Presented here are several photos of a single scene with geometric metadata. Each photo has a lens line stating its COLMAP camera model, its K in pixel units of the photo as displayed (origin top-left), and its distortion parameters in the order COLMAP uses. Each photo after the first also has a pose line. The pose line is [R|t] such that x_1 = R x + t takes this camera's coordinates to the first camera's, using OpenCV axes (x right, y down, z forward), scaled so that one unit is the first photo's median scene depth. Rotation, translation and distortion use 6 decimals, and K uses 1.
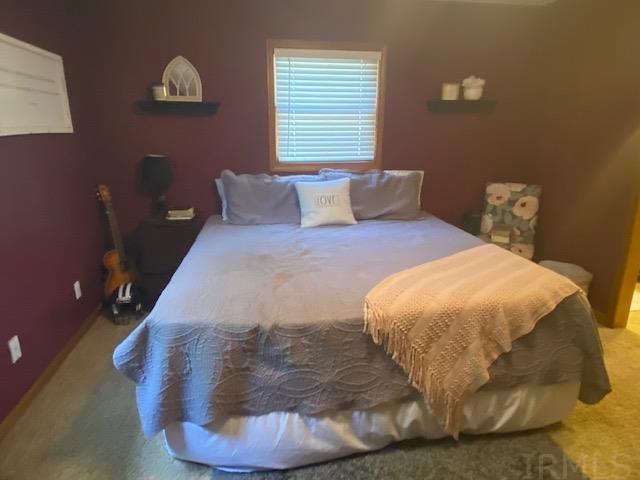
lens RADIAL K [[400.0, 0, 320.0], [0, 400.0, 240.0], [0, 0, 1]] dist [0.084859, -0.095153]
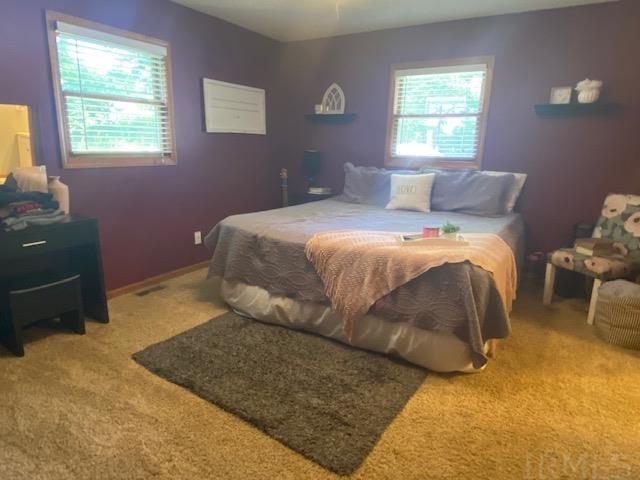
lens RADIAL K [[400.0, 0, 320.0], [0, 400.0, 240.0], [0, 0, 1]] dist [0.084859, -0.095153]
pose [[0.758371, 0.167823, -0.629849, 0.612892], [-0.190578, 0.981152, 0.031962, 0.063814], [0.623341, 0.095796, 0.776060, -0.106474]]
